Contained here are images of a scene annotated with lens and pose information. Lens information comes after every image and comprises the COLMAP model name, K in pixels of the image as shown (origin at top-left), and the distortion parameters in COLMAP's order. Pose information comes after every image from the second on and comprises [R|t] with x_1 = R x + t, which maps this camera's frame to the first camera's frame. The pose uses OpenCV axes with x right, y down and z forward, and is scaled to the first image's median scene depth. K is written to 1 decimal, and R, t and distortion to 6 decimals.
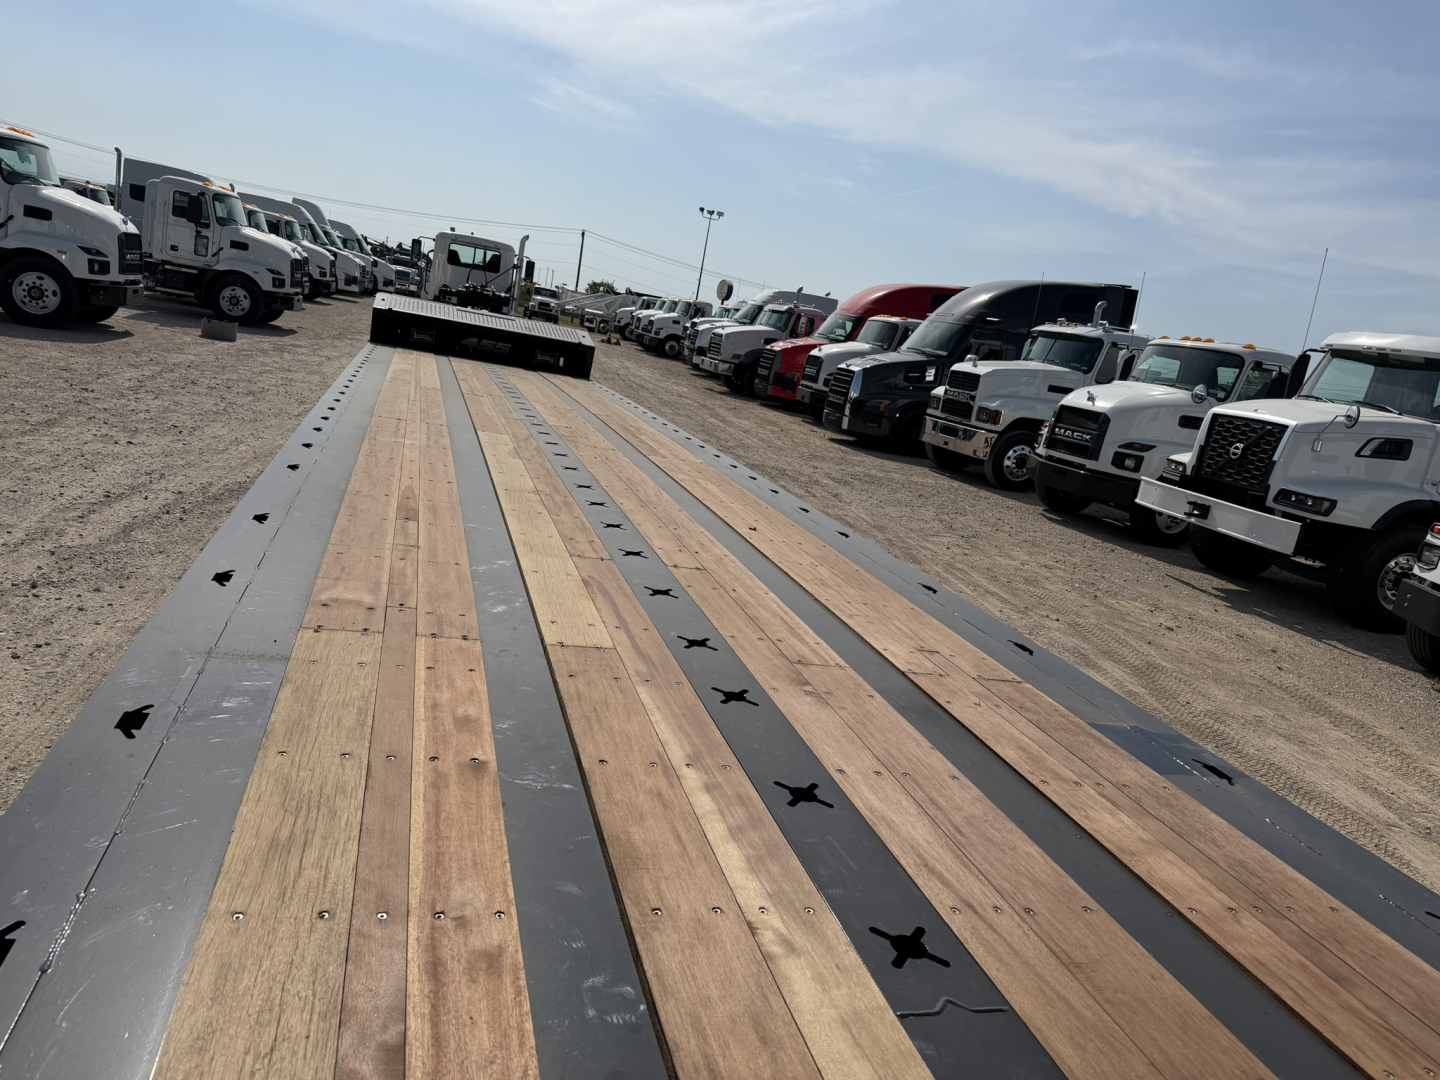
lens RADIAL K [[1027.6, 0, 723.4], [0, 1027.6, 566.9], [0, 0, 1]] dist [0.044208, -0.066893]
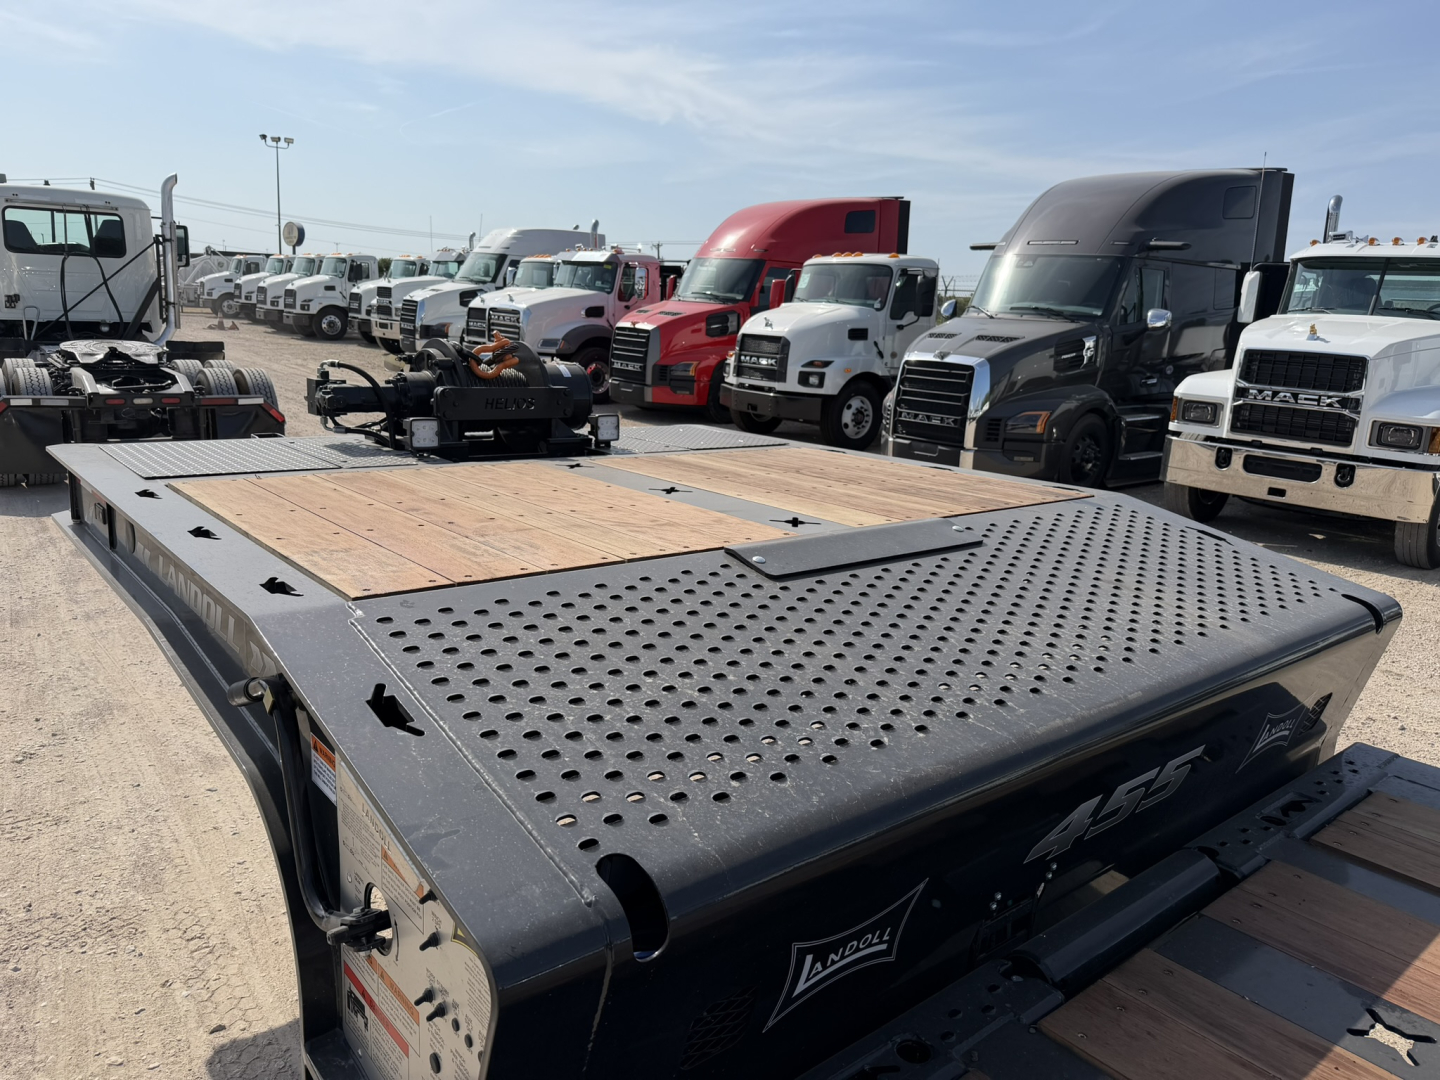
lens RADIAL K [[1027.6, 0, 717.5], [0, 1027.6, 514.9], [0, 0, 1]] dist [0.044208, -0.066893]
pose [[0.908553, -0.204067, 0.364538, -0.173586], [0.194859, 0.978851, 0.062304, -0.144504], [-0.369543, 0.014427, 0.929102, 0.453494]]
